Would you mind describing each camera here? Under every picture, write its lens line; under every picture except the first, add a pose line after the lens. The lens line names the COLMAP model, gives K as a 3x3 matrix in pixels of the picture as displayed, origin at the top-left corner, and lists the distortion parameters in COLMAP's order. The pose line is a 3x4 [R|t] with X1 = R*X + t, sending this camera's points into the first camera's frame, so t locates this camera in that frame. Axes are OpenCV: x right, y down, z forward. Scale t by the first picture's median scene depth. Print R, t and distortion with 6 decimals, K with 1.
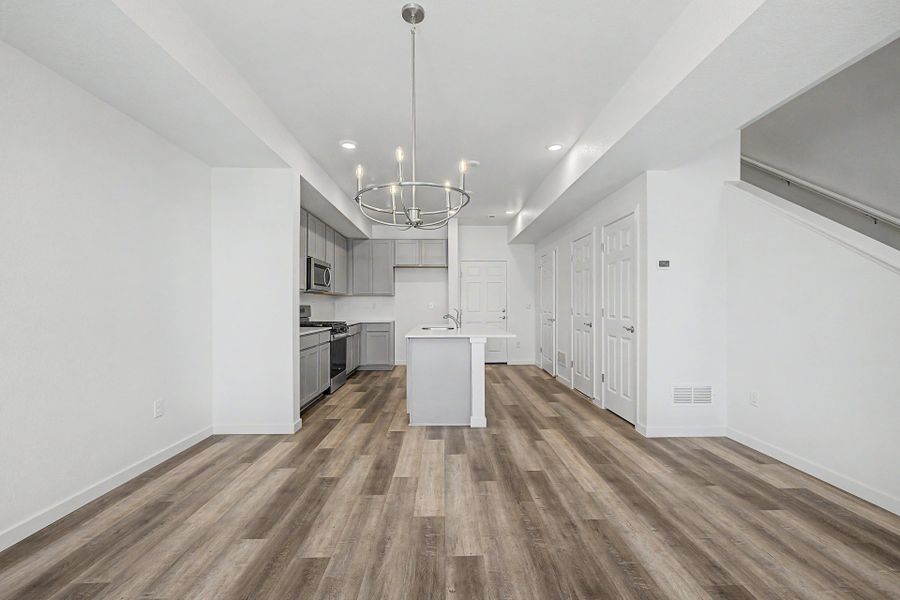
lens RADIAL K [[379.3, 0, 452.8], [0, 379.3, 305.1], [0, 0, 1]] dist [0.010656, -0.001760]
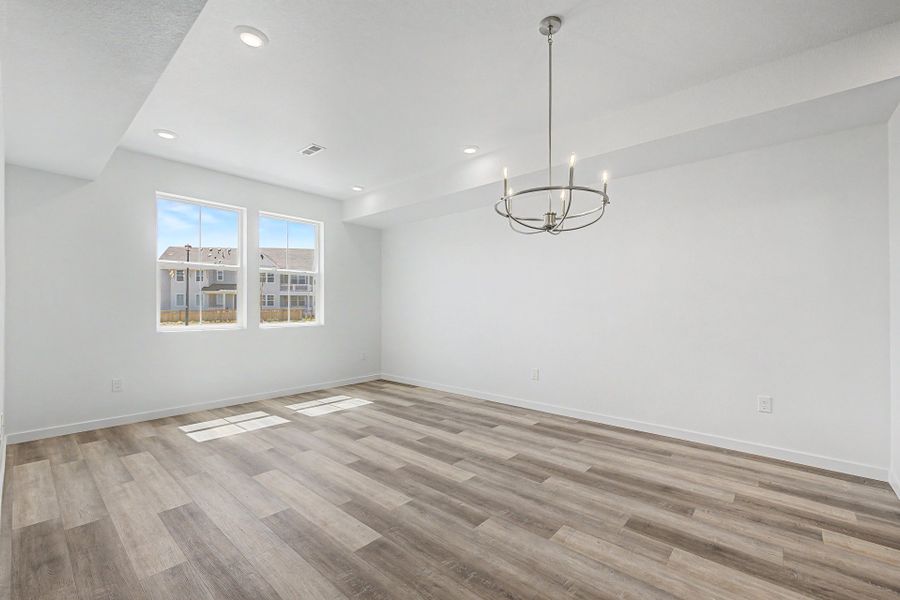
lens RADIAL K [[379.3, 0, 451.8], [0, 379.3, 302.6], [0, 0, 1]] dist [0.010656, -0.001760]
pose [[-0.680680, -0.008098, -0.732536, 0.521181], [0.000459, 0.999934, -0.011480, 0.000151], [0.732581, -0.008151, -0.680631, 0.941312]]
